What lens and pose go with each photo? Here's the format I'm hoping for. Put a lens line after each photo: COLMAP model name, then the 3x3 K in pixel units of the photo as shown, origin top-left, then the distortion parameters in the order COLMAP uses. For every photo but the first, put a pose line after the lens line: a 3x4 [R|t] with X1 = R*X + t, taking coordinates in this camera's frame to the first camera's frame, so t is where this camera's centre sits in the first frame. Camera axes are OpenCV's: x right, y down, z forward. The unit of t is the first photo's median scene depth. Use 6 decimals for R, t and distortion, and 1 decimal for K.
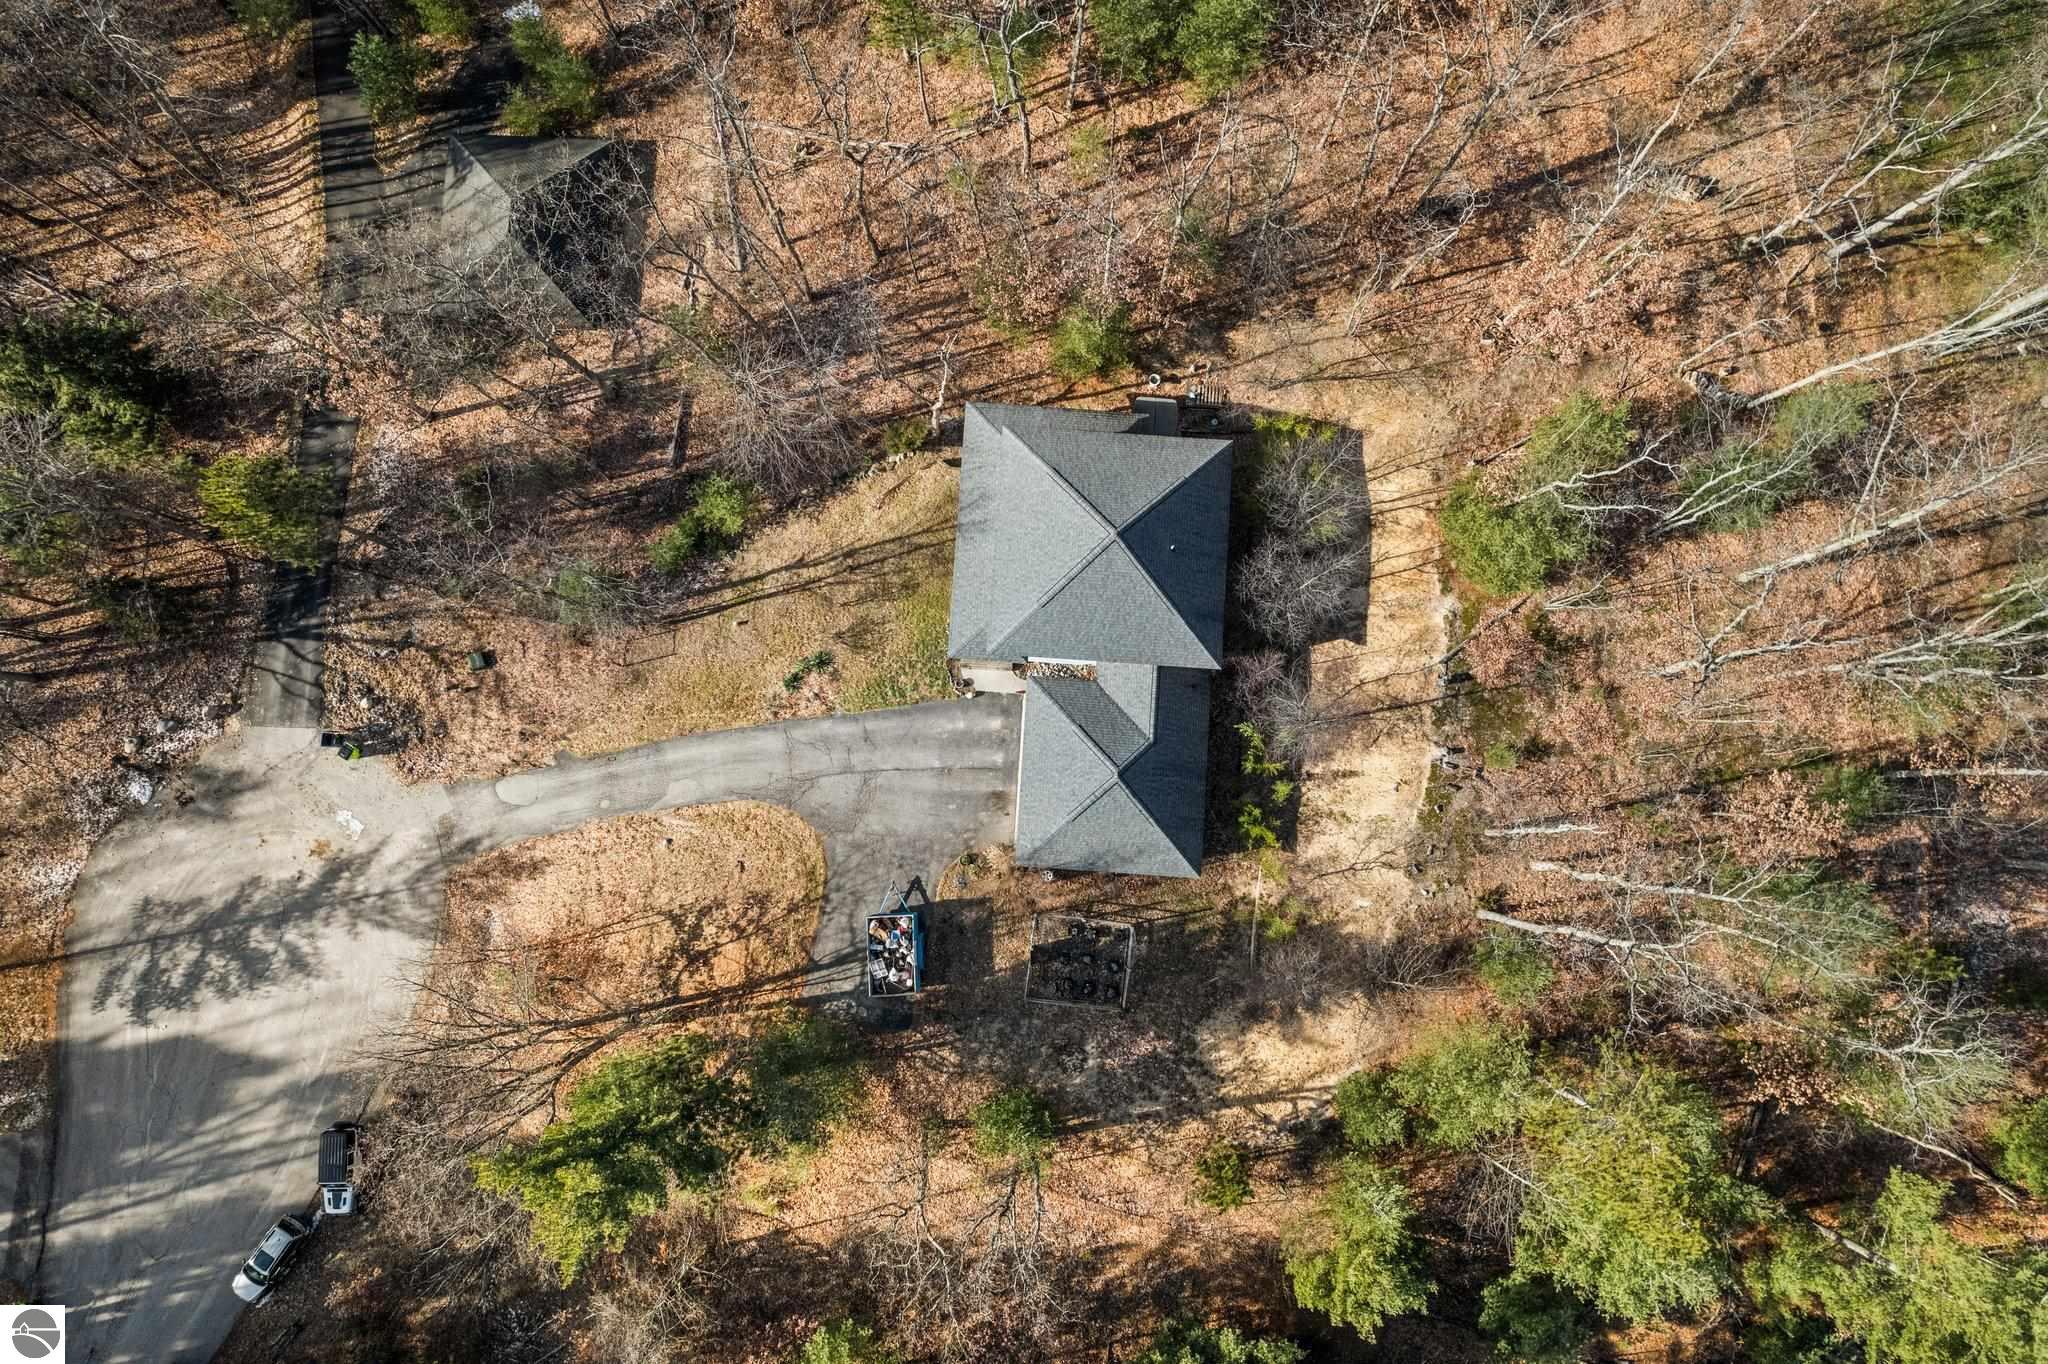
lens RADIAL K [[1327.9, 0, 1033.8], [0, 1327.9, 677.2], [0, 0, 1]] dist [-0.047280, 0.001550]
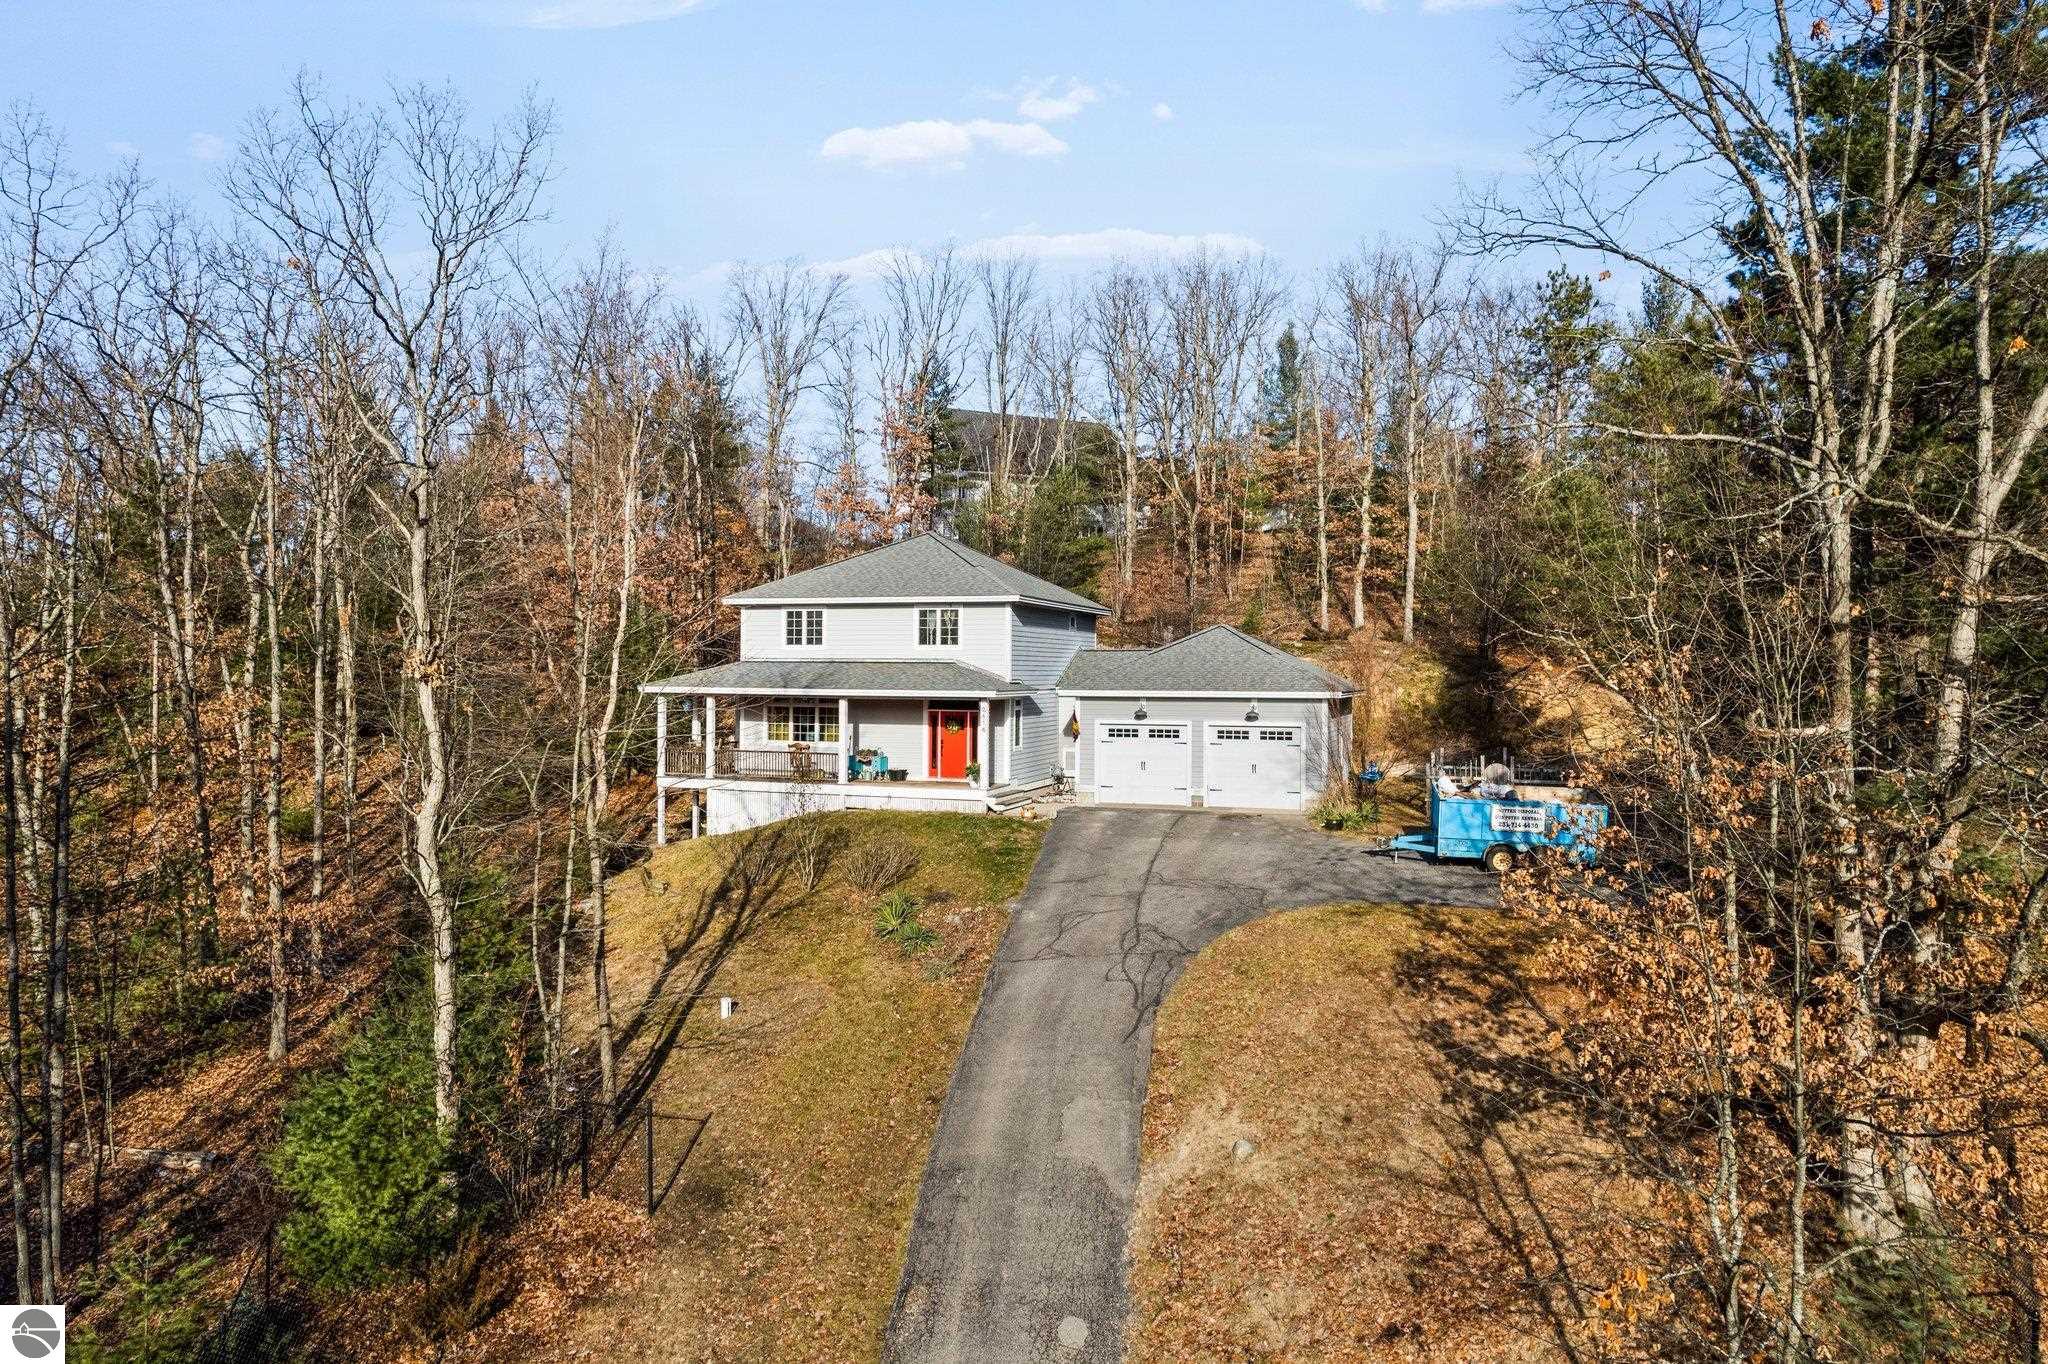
lens RADIAL K [[1327.9, 0, 1033.8], [0, 1327.9, 677.2], [0, 0, 1]] dist [-0.047280, 0.001550]
pose [[0.262881, -0.009487, 0.964782, -0.625786], [0.960696, 0.095017, -0.260833, 0.155717], [-0.089196, 0.995430, 0.034093, 0.926788]]
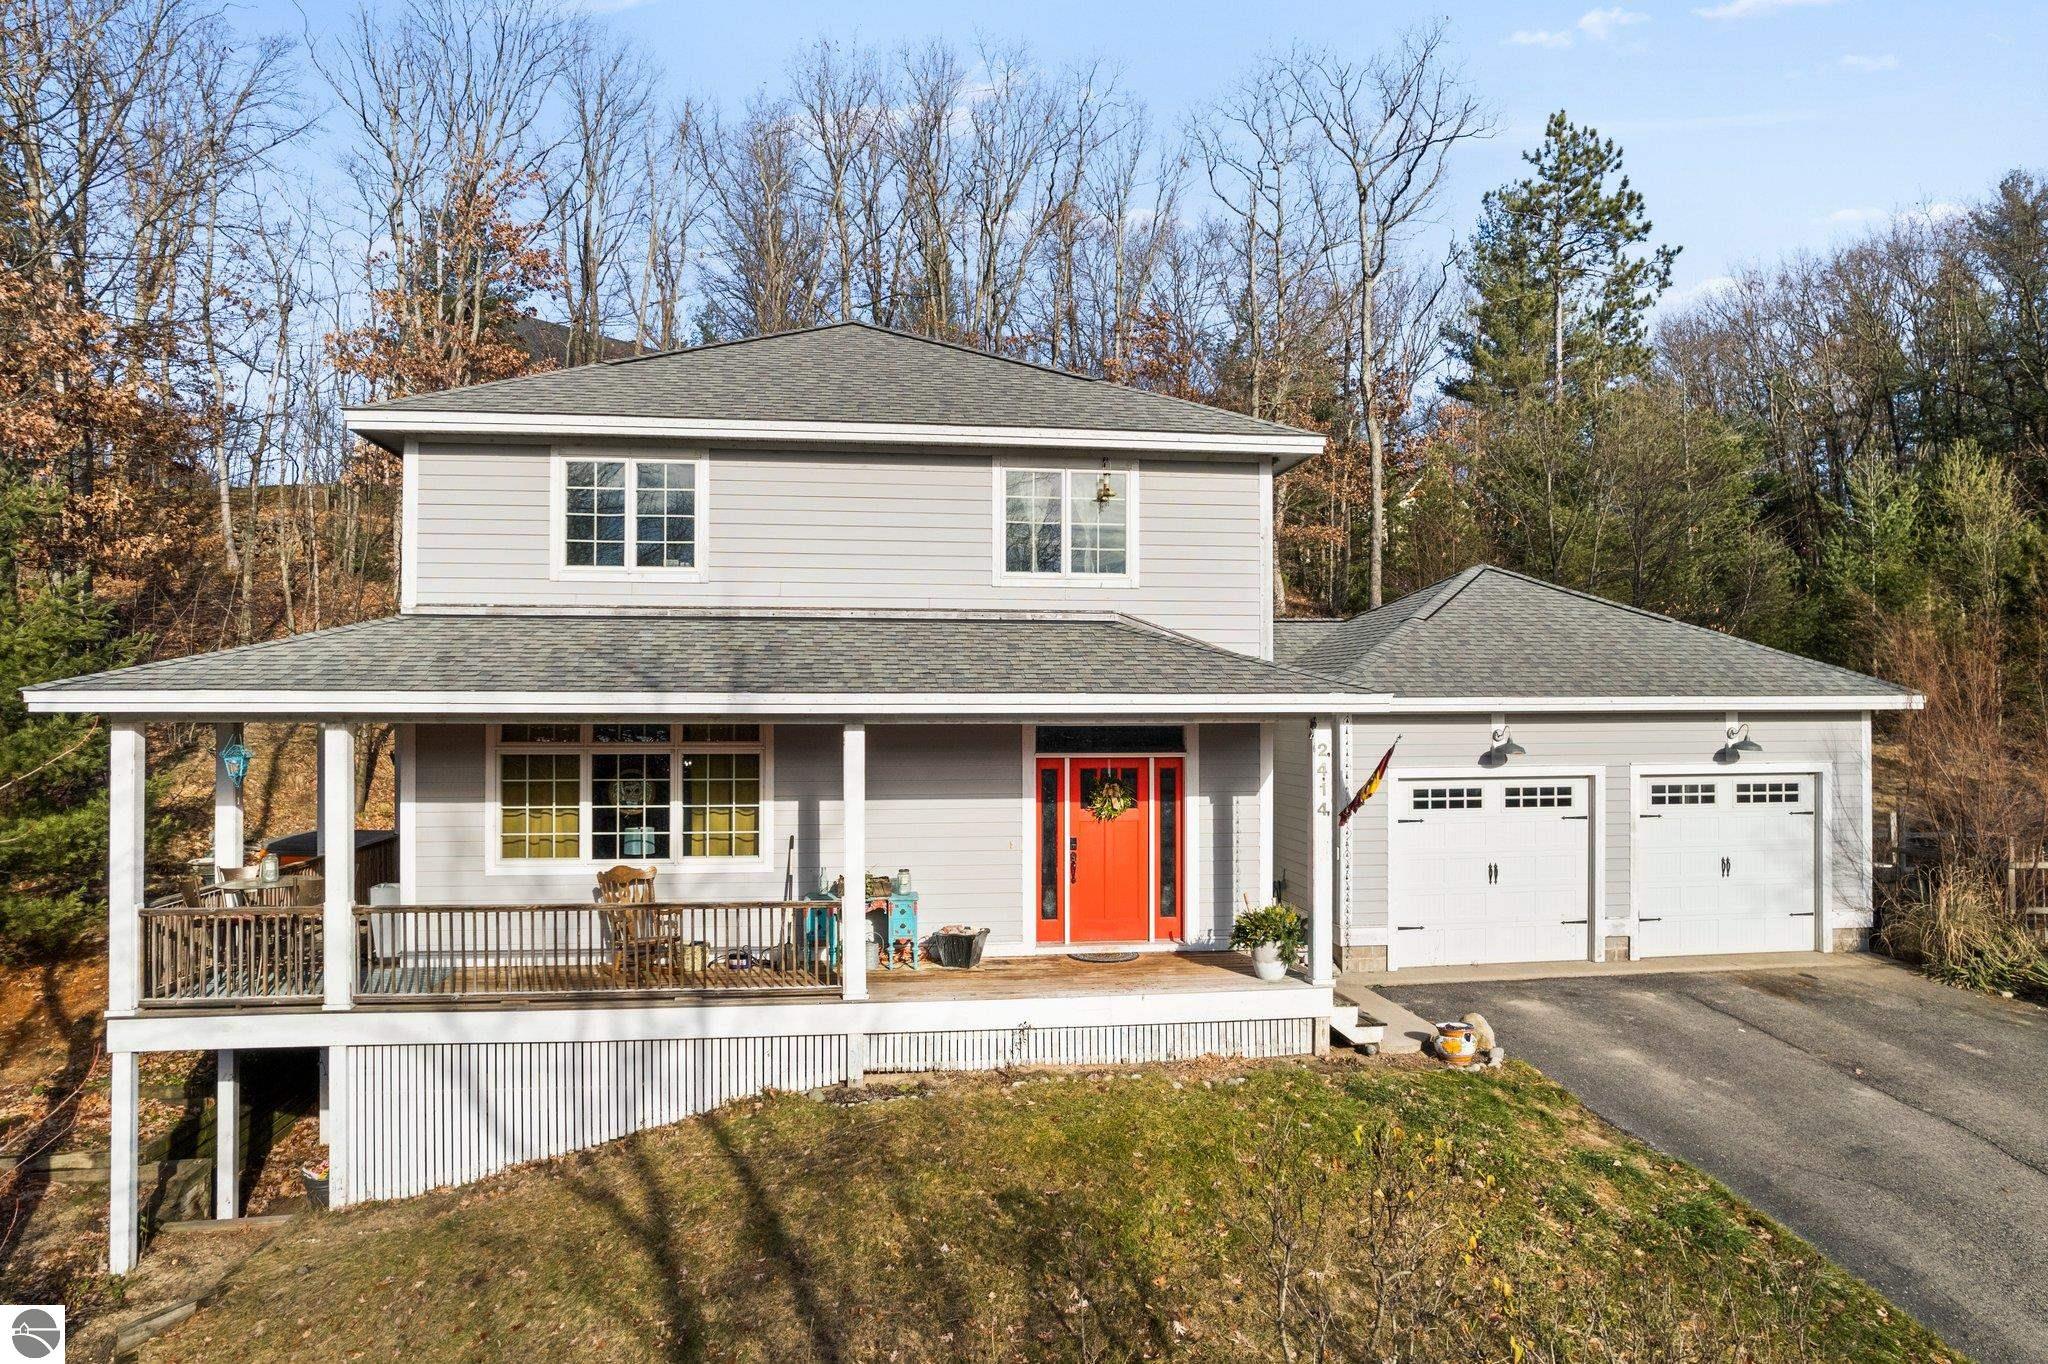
lens RADIAL K [[1327.9, 0, 1033.8], [0, 1327.9, 677.2], [0, 0, 1]] dist [-0.047280, 0.001550]
pose [[-0.211415, 0.018646, 0.977219, -0.243934], [0.973579, 0.092295, 0.208866, -0.107631], [-0.086298, 0.995557, -0.037666, 0.964212]]
